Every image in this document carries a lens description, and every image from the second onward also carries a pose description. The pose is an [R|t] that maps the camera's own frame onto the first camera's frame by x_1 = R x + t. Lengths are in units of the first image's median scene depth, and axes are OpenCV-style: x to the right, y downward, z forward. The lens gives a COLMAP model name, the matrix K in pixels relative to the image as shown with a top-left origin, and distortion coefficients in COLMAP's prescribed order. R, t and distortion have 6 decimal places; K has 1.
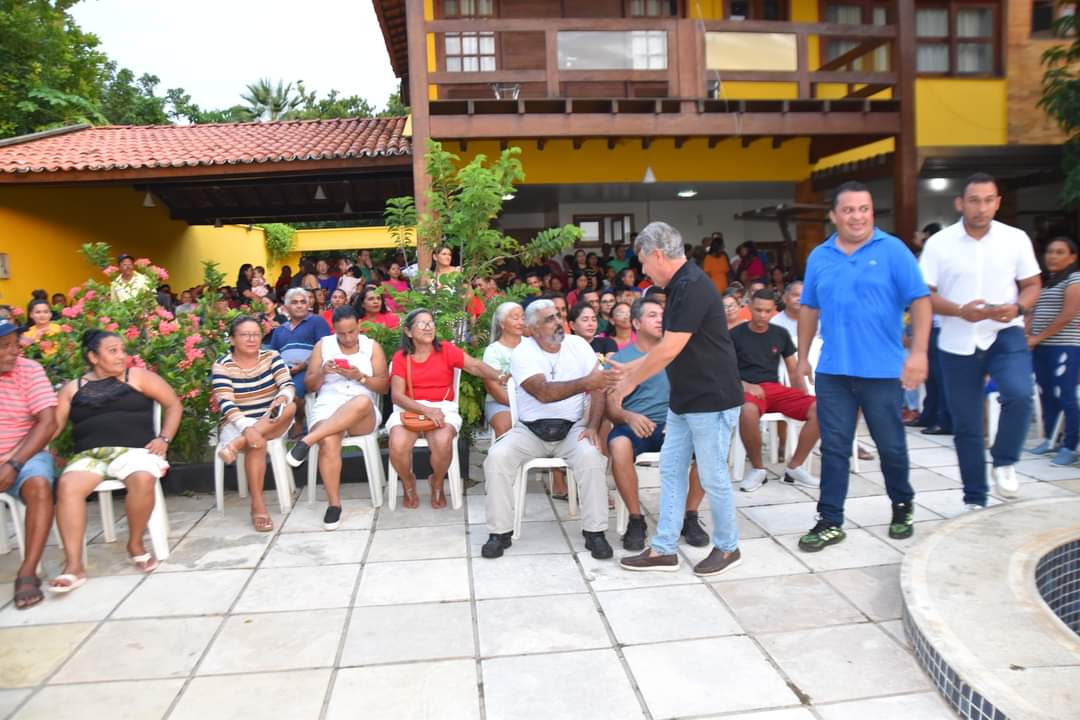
lens RADIAL K [[807.0, 0, 540.0], [0, 807.0, 360.0], [0, 0, 1]] dist [-0.166339, 0.125387]
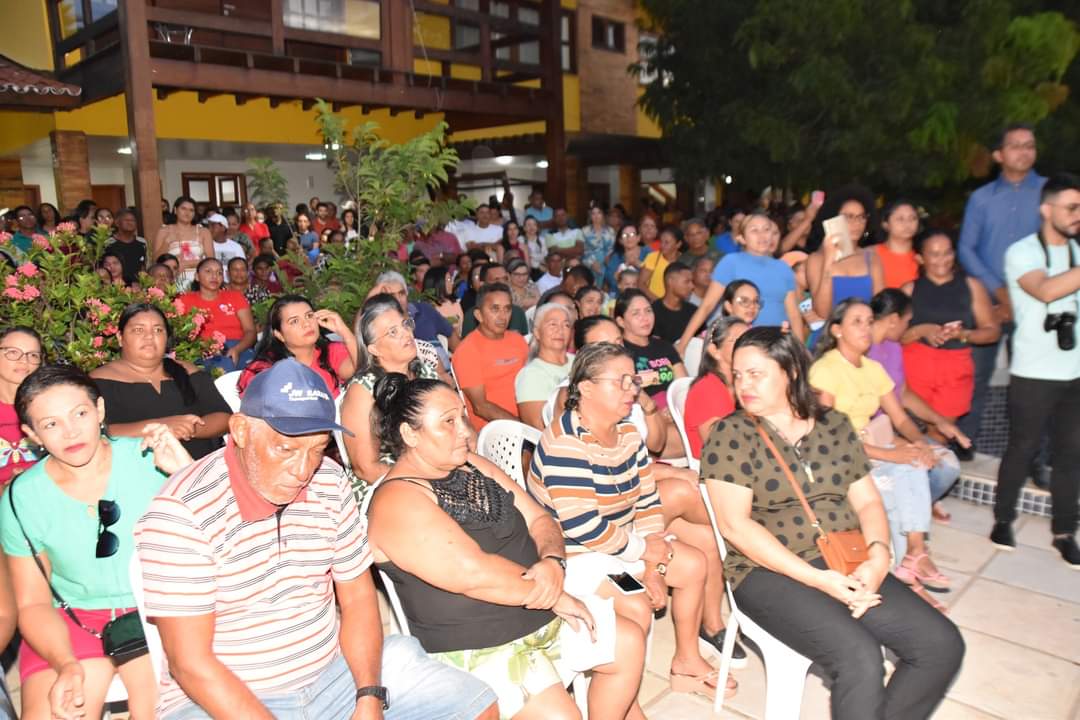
lens RADIAL K [[807.0, 0, 540.0], [0, 807.0, 360.0], [0, 0, 1]] dist [-0.166339, 0.125387]
pose [[0.767318, -0.091666, 0.634681, -0.328185], [0.057894, 0.995591, 0.073800, -0.010968], [-0.638648, -0.019884, 0.769242, 0.052605]]
